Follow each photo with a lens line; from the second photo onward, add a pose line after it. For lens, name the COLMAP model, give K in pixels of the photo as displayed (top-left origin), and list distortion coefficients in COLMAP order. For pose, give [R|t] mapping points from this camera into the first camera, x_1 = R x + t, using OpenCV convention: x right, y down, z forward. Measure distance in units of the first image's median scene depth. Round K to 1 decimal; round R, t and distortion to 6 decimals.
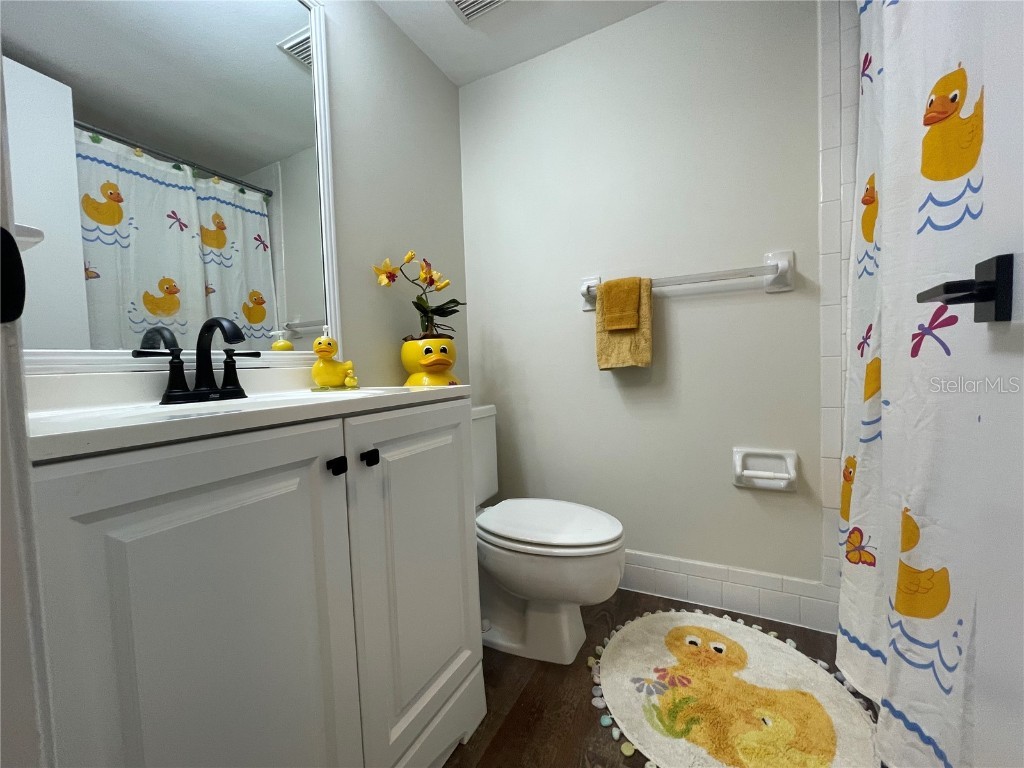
lens RADIAL K [[412.5, 0, 507.7], [0, 412.5, 382.9], [0, 0, 1]] dist [-0.001169, 0.000064]
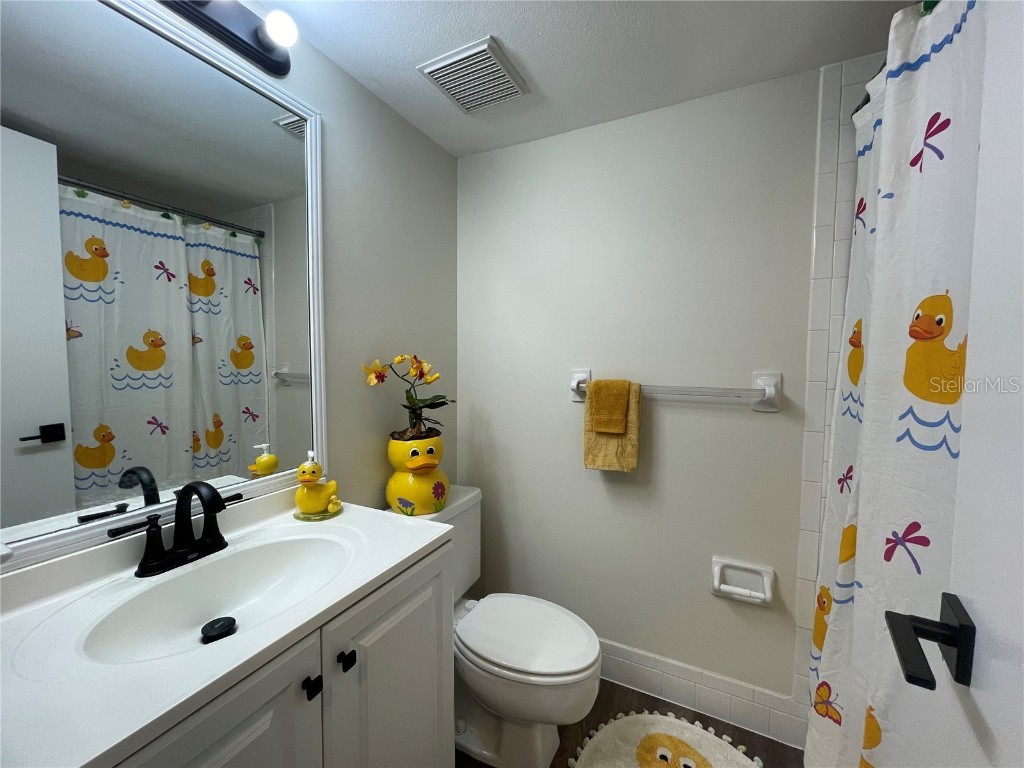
lens RADIAL K [[412.5, 0, 507.7], [0, 412.5, 382.9], [0, 0, 1]] dist [-0.001169, 0.000064]
pose [[0.998921, 0.041549, 0.020756, 0.003409], [-0.041868, 0.999008, 0.015174, -0.266021], [-0.020105, -0.016026, 0.999669, 0.001850]]
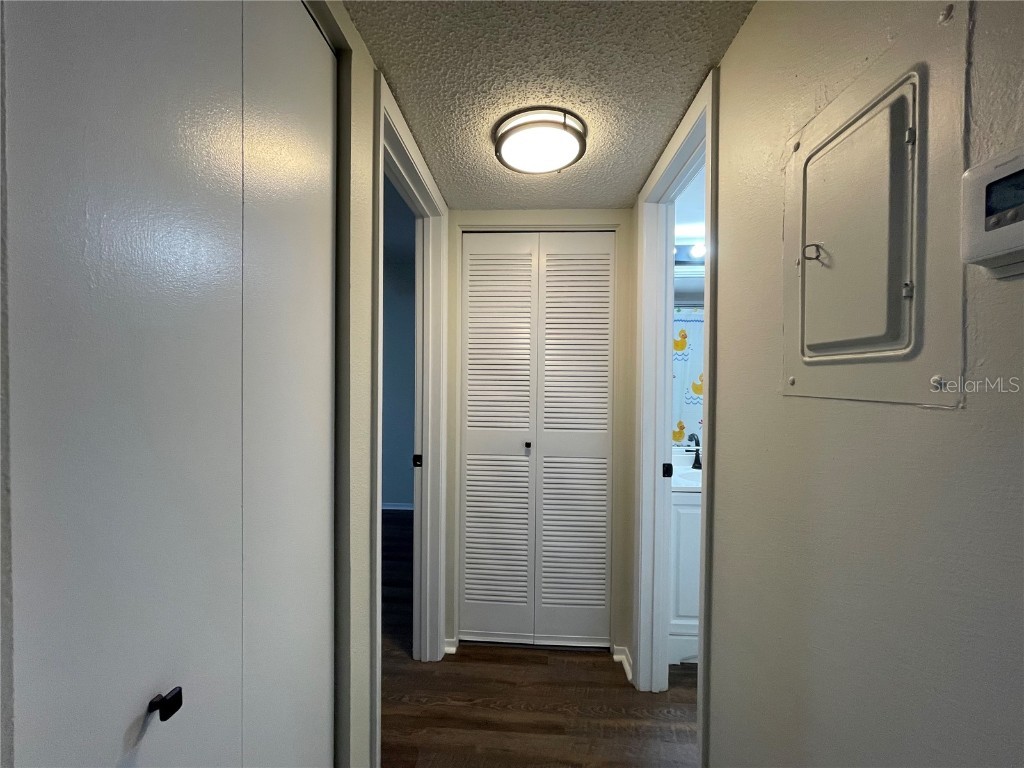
lens RADIAL K [[412.5, 0, 507.7], [0, 412.5, 382.9], [0, 0, 1]] dist [-0.001169, 0.000064]
pose [[0.414705, 0.053912, -0.908358, 0.691867], [-0.064026, 0.997498, 0.029972, -0.311513], [0.907701, 0.045729, 0.417119, -0.798004]]
